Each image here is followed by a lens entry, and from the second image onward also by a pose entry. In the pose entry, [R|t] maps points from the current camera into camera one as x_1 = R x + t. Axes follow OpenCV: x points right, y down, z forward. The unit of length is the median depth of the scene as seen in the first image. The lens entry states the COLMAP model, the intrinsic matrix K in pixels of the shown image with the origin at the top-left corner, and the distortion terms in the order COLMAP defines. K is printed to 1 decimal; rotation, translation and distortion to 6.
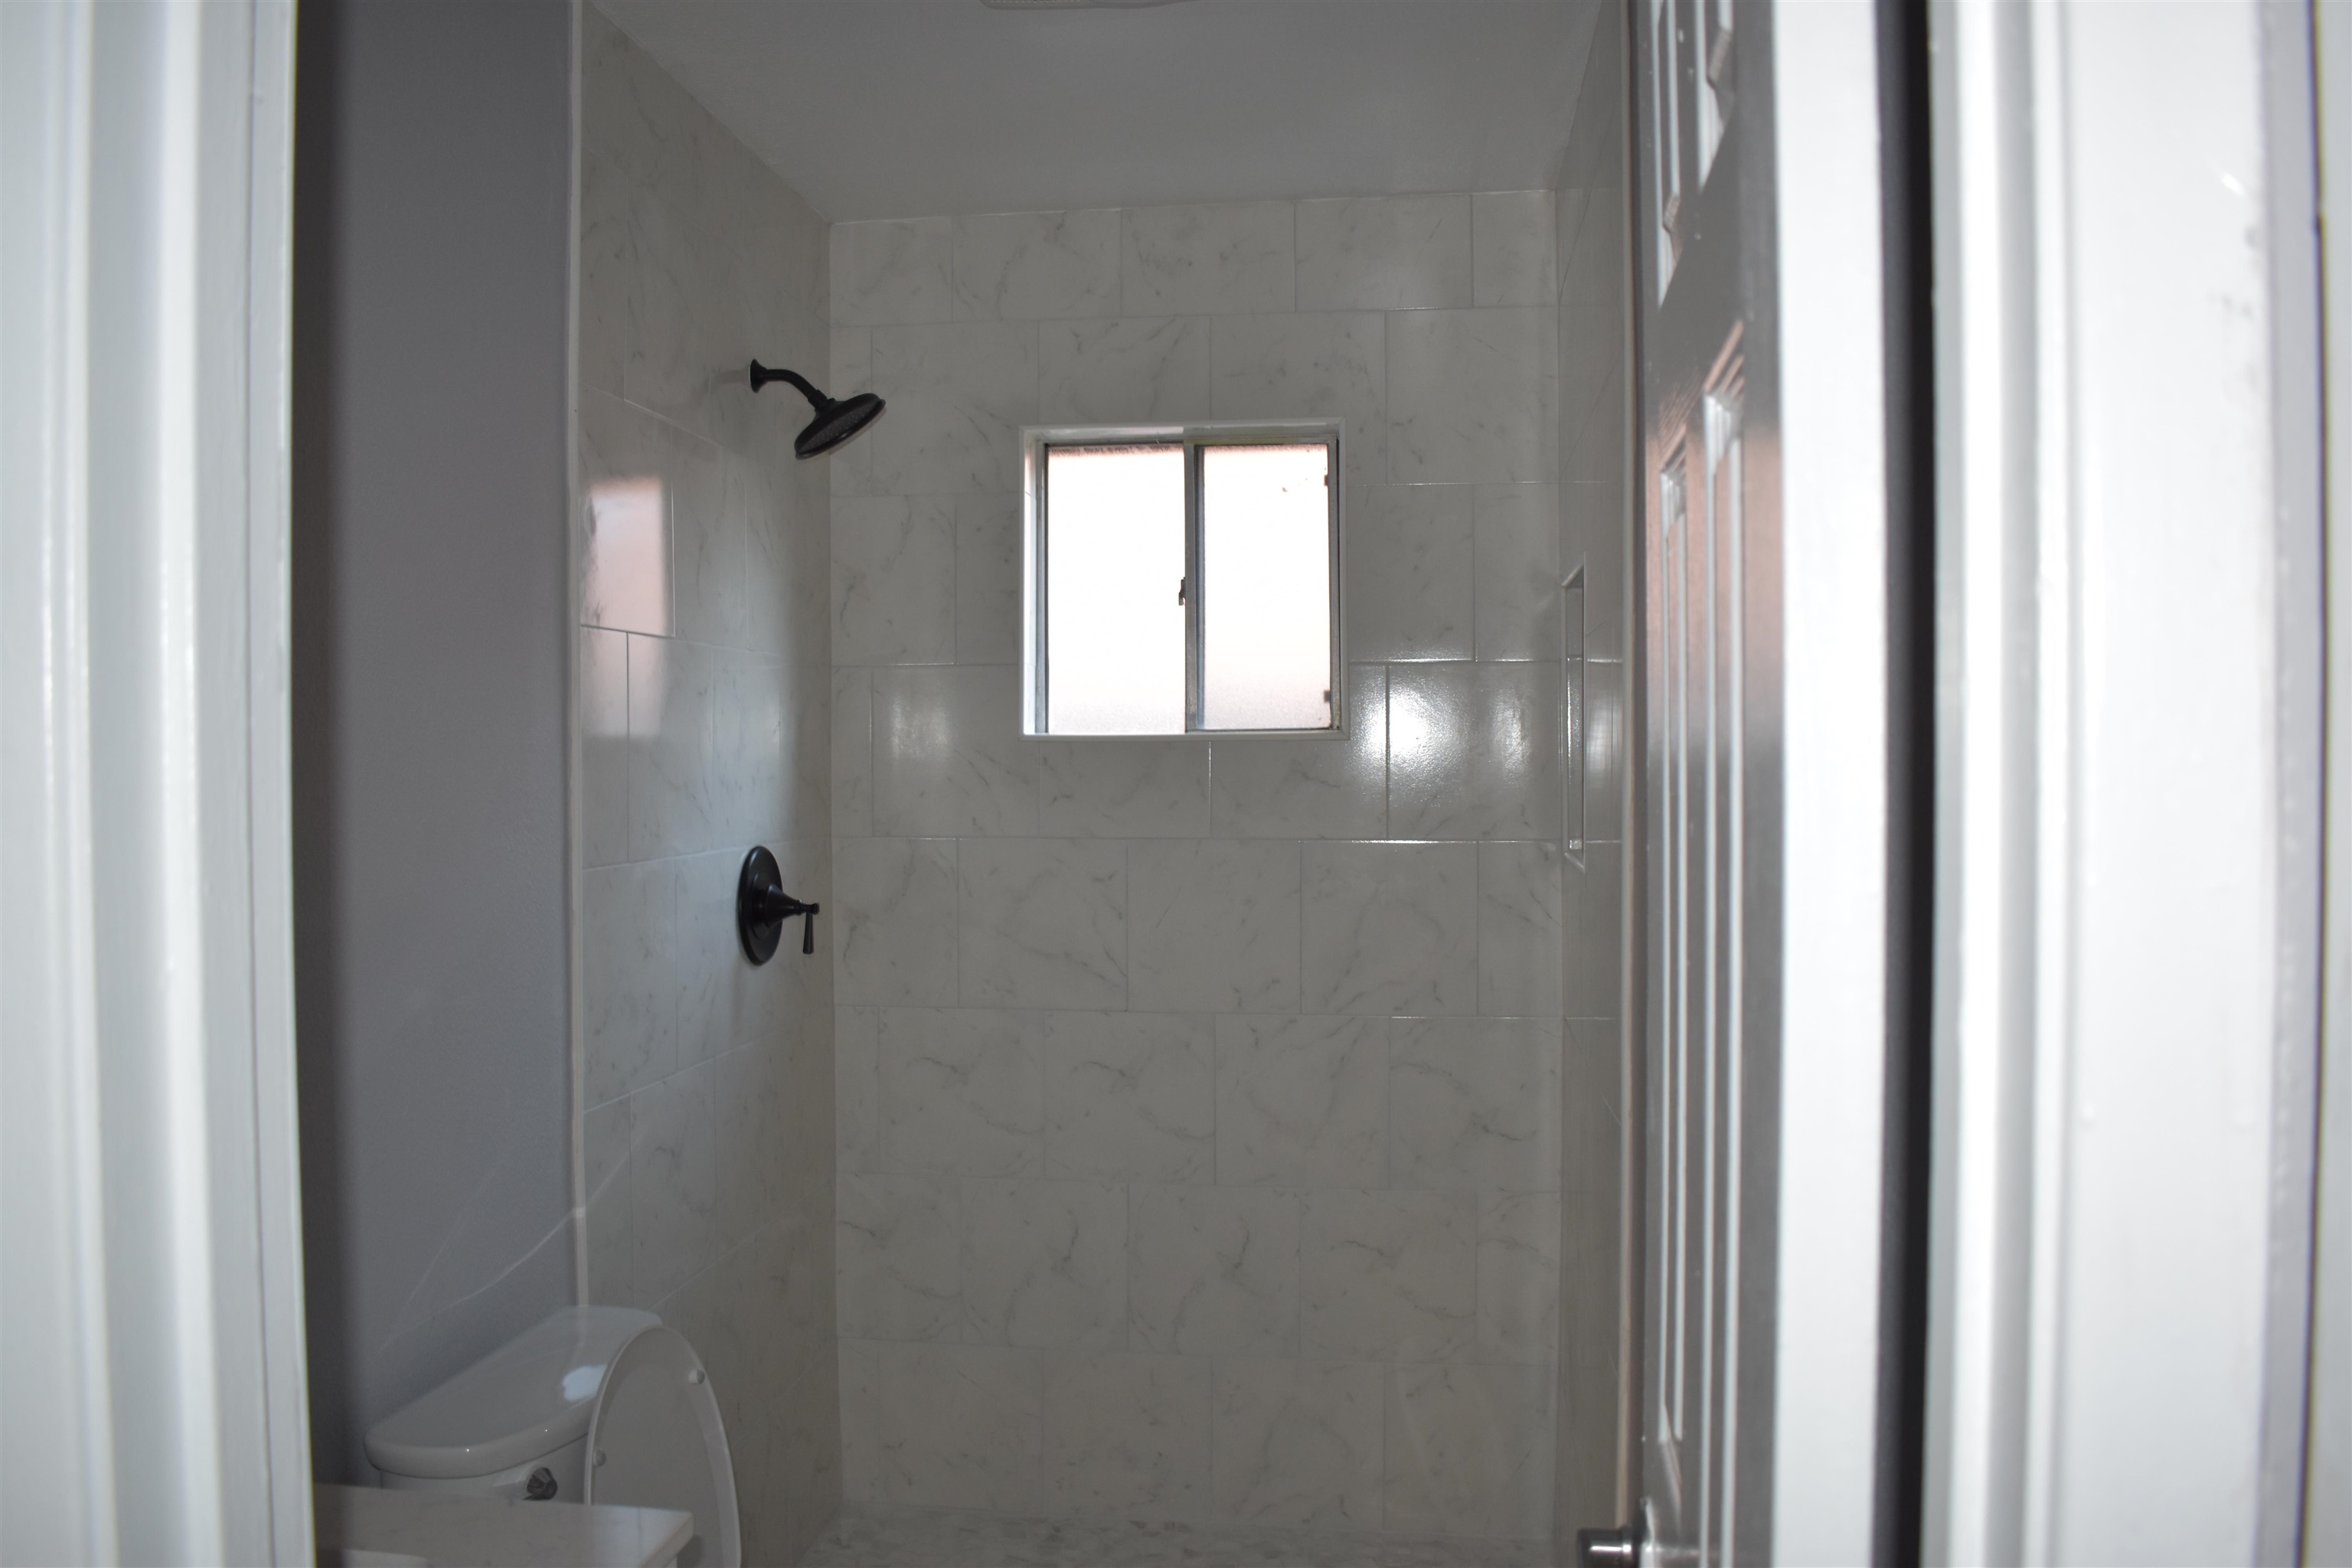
lens RADIAL K [[1856.1, 0, 1177.3], [0, 1856.1, 787.0], [0, 0, 1]] dist [-0.098110, -0.000839]
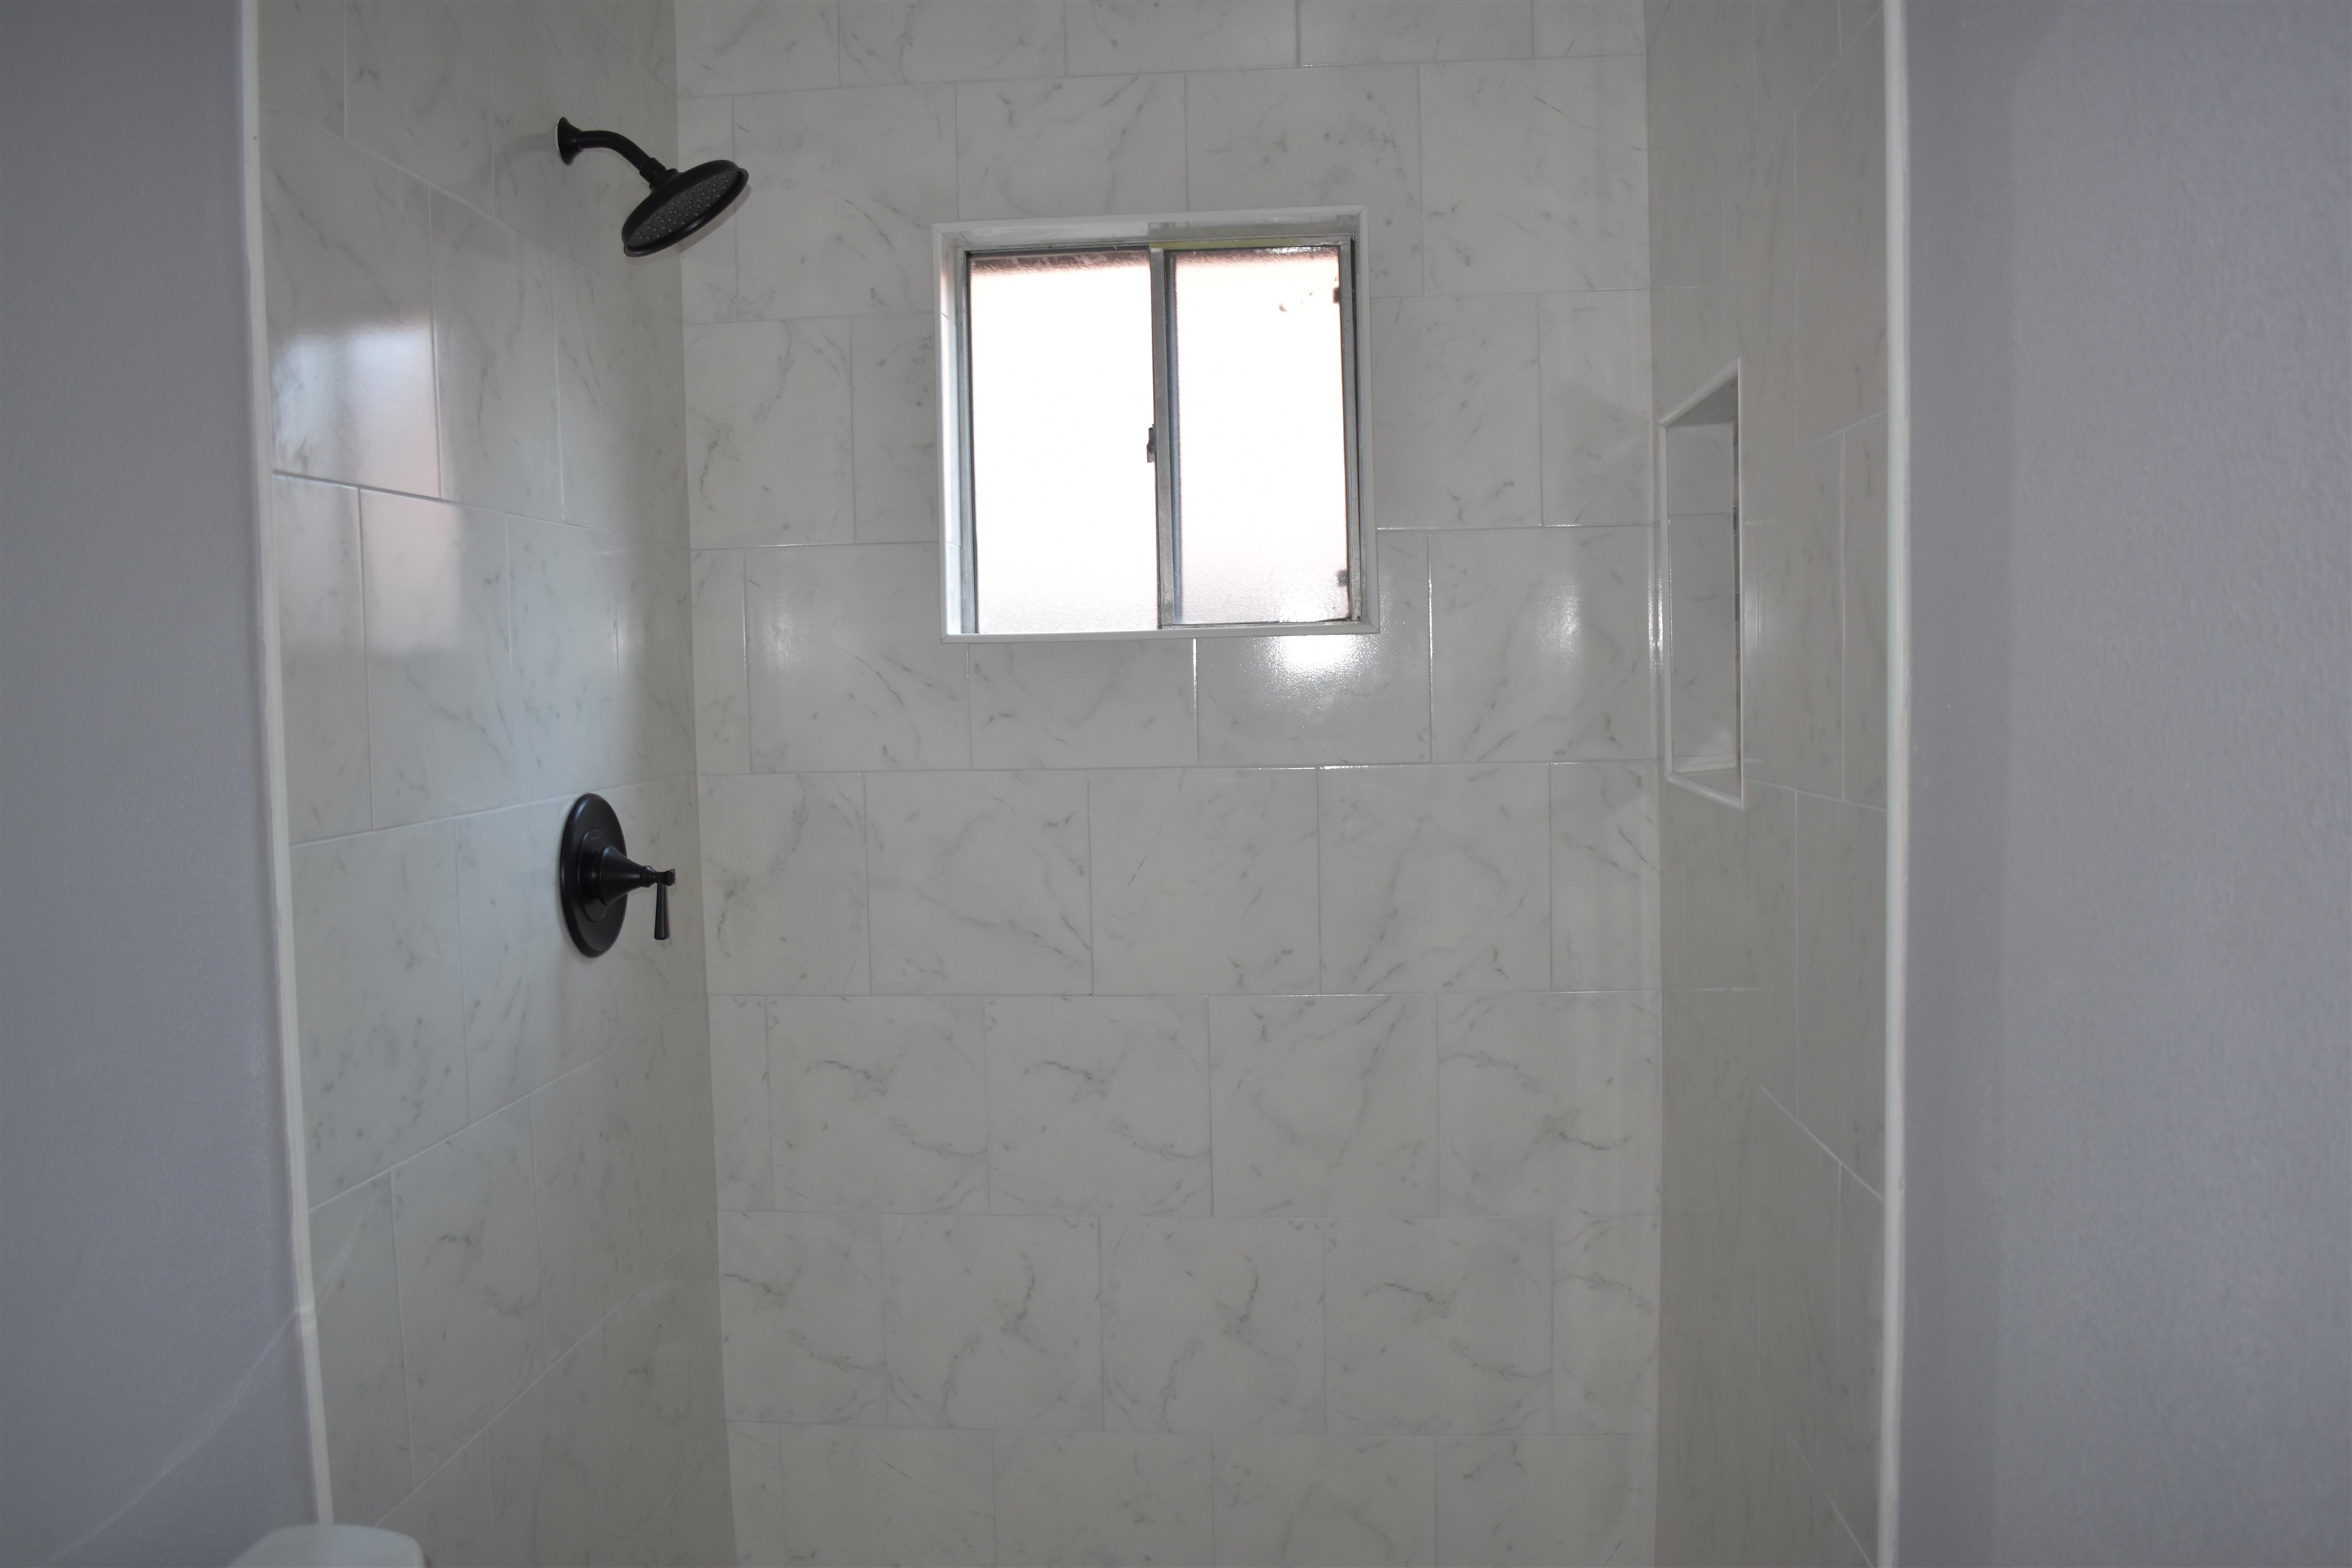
lens RADIAL K [[1856.1, 0, 1171.5], [0, 1856.1, 775.1], [0, 0, 1]] dist [-0.098110, -0.000839]
pose [[0.998741, -0.022115, 0.045033, -0.027110], [0.020253, 0.998938, 0.041392, -0.000501], [-0.045901, -0.040428, 0.998128, 0.240695]]
